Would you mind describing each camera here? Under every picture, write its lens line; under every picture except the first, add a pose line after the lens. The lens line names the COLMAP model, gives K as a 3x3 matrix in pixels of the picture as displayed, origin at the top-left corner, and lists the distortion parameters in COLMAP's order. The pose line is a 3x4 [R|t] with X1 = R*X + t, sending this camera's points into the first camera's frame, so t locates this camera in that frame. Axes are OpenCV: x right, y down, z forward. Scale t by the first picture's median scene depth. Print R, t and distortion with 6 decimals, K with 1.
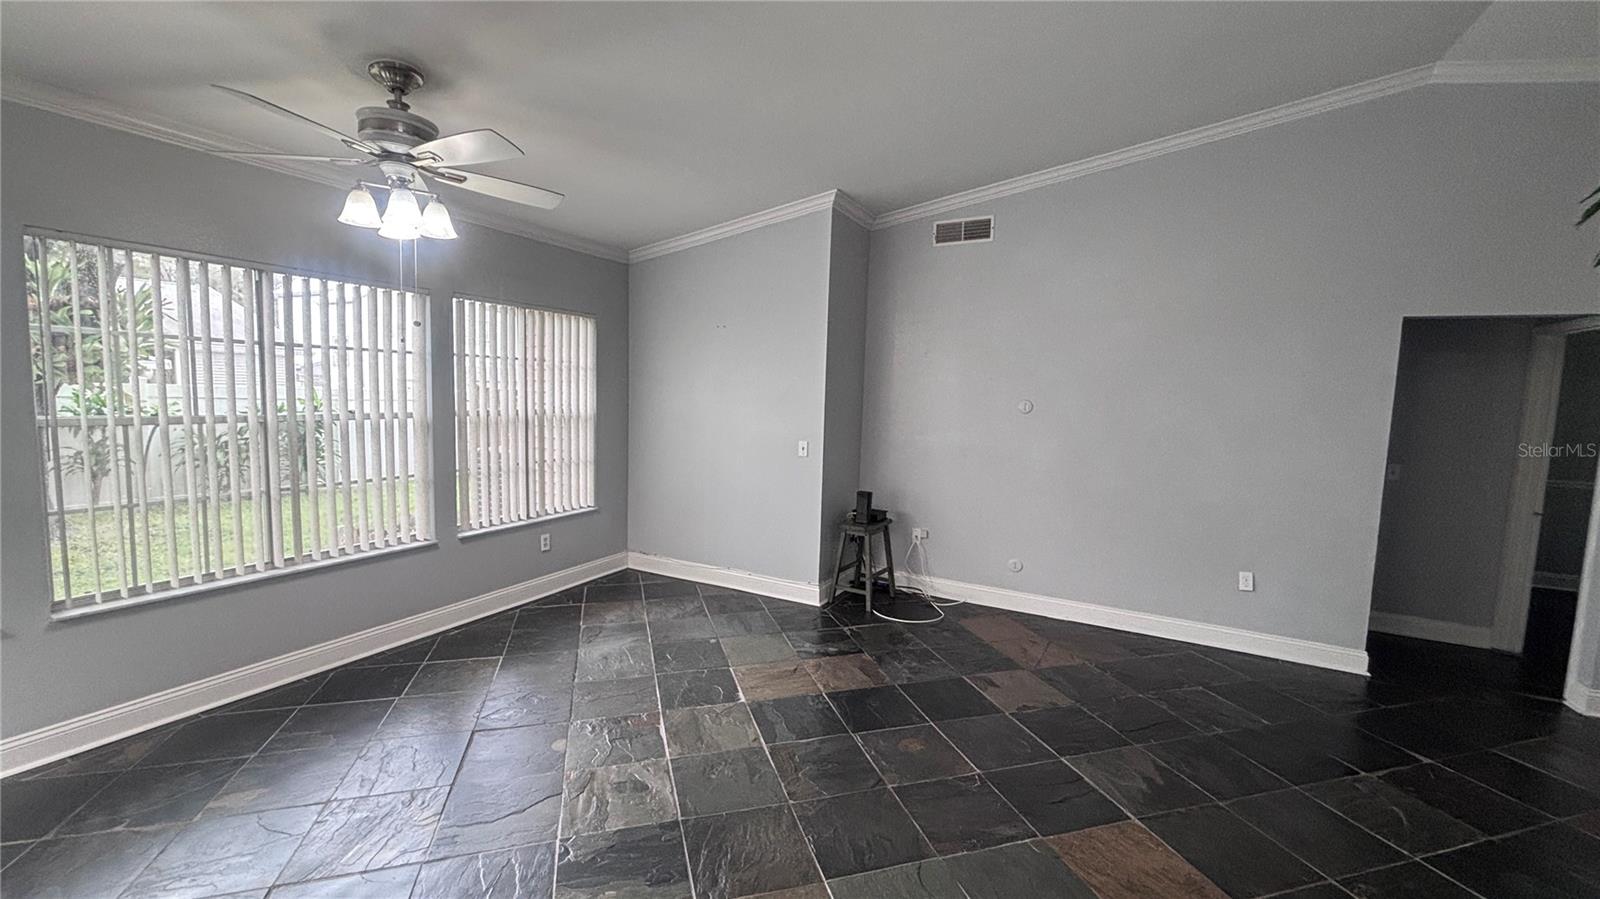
lens RADIAL K [[641.3, 0, 801.4], [0, 641.3, 446.4], [0, 0, 1]] dist [-0.007577, -0.000085]
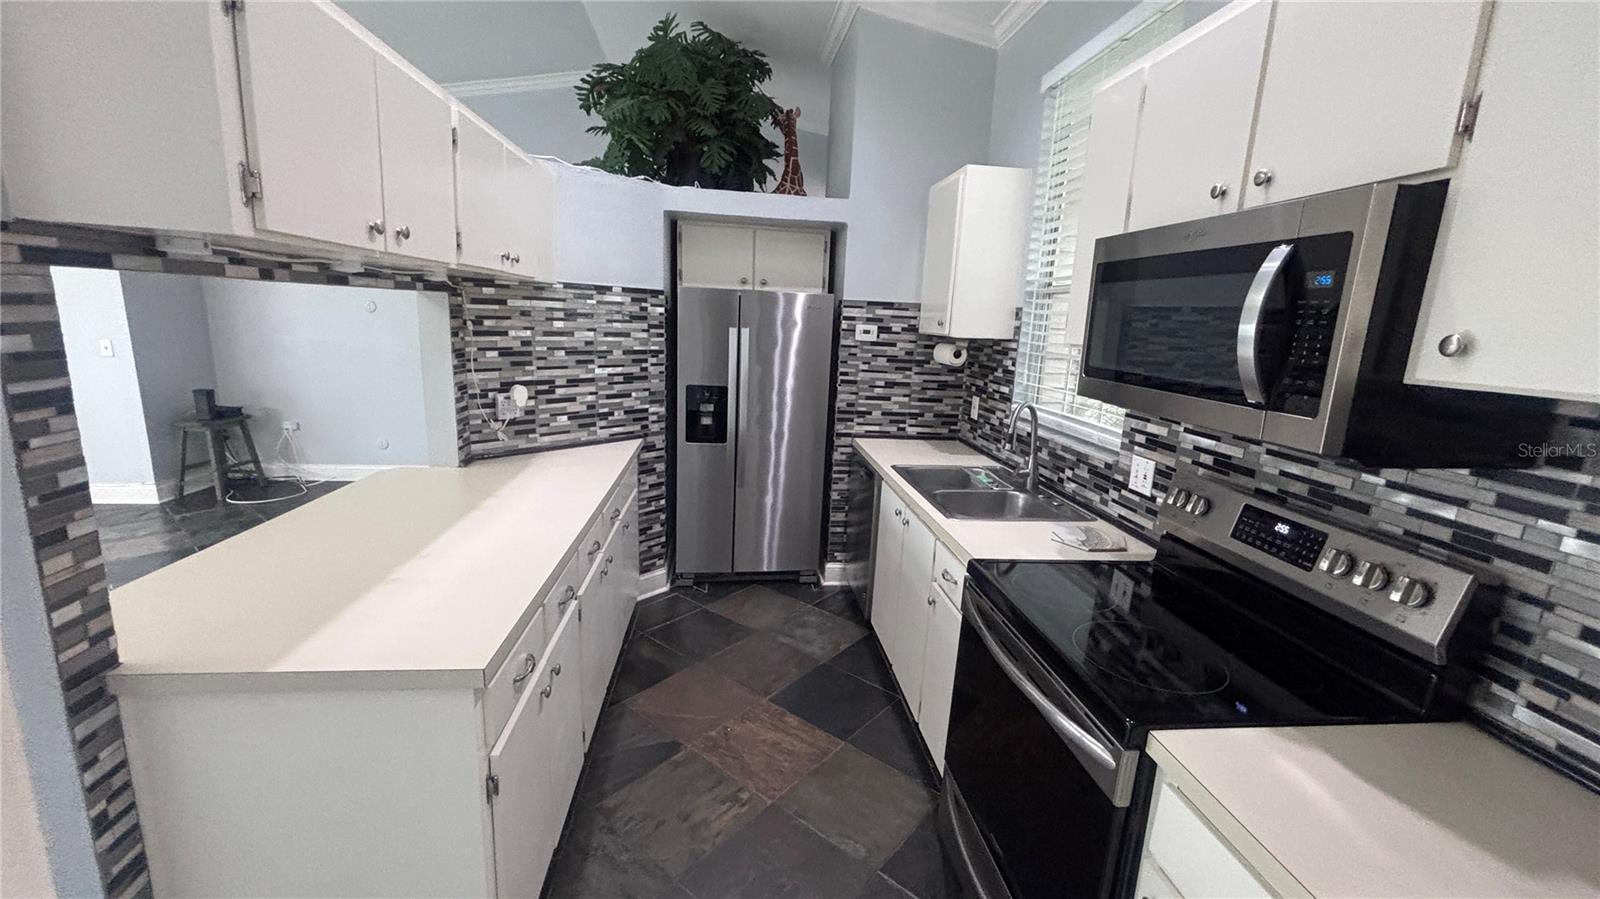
lens RADIAL K [[641.7, 0, 800.0], [0, 641.7, 449.5], [0, 0, 1]] dist [0.023650, -0.017077]
pose [[0.827317, -0.110967, 0.550666, 0.433313], [0.032822, 0.988168, 0.149819, 0.058782], [-0.560776, -0.105874, 0.821171, -0.570495]]
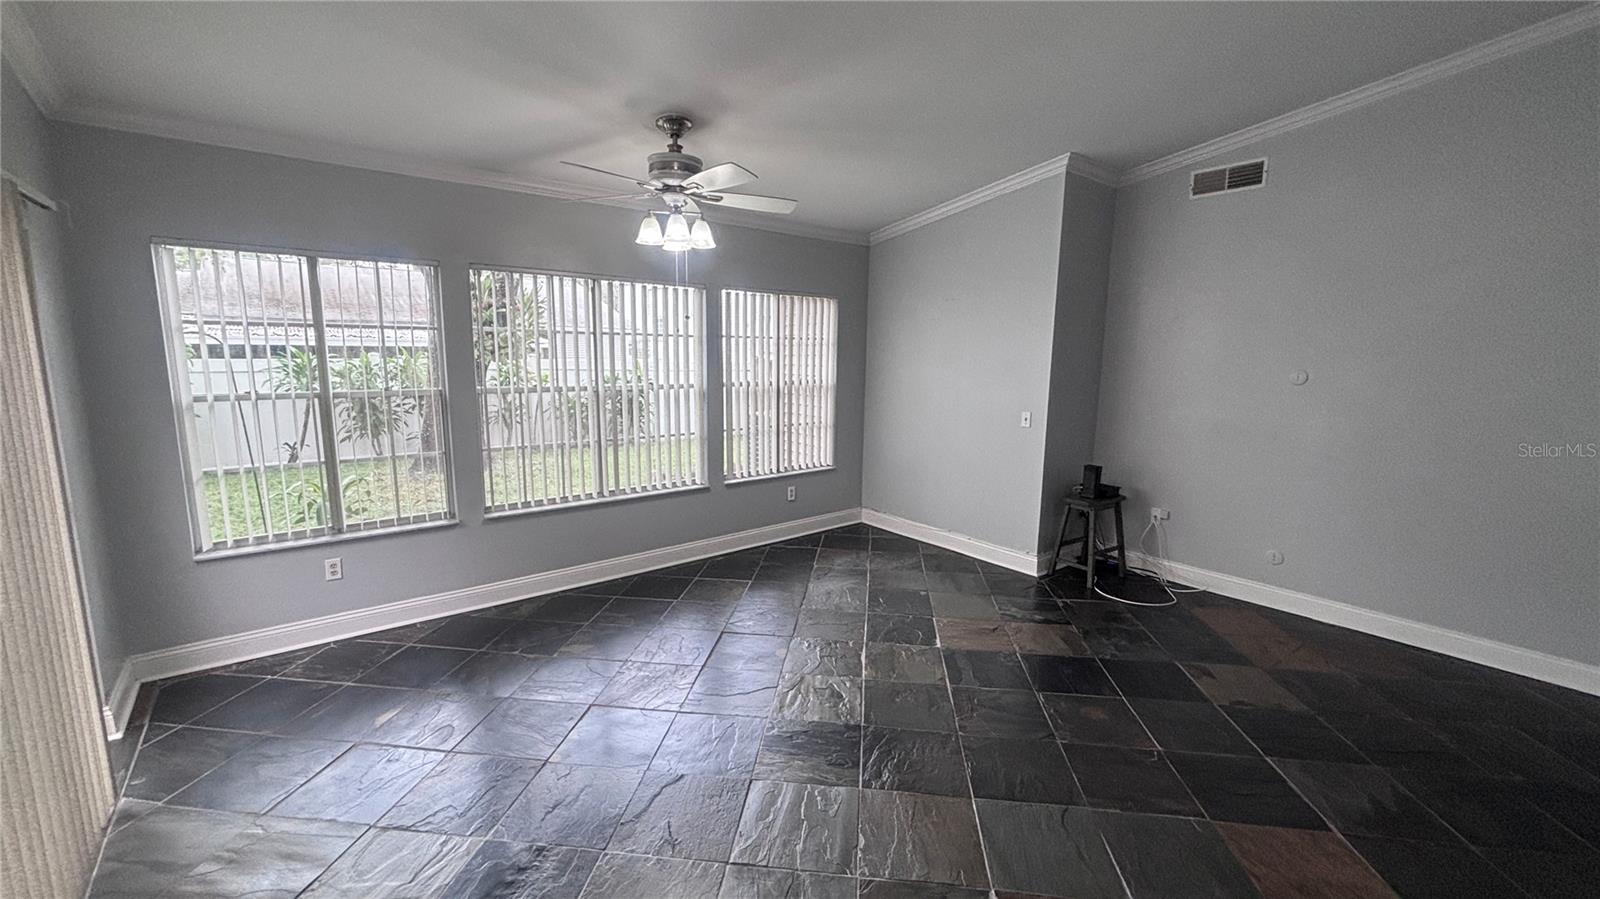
lens RADIAL K [[641.3, 0, 801.4], [0, 641.3, 446.4], [0, 0, 1]] dist [-0.007577, -0.000085]
pose [[0.915259, 0.041405, -0.400732, 0.114176], [-0.020939, 0.998249, 0.055319, -0.003389], [0.402321, -0.042240, 0.914524, -0.086902]]
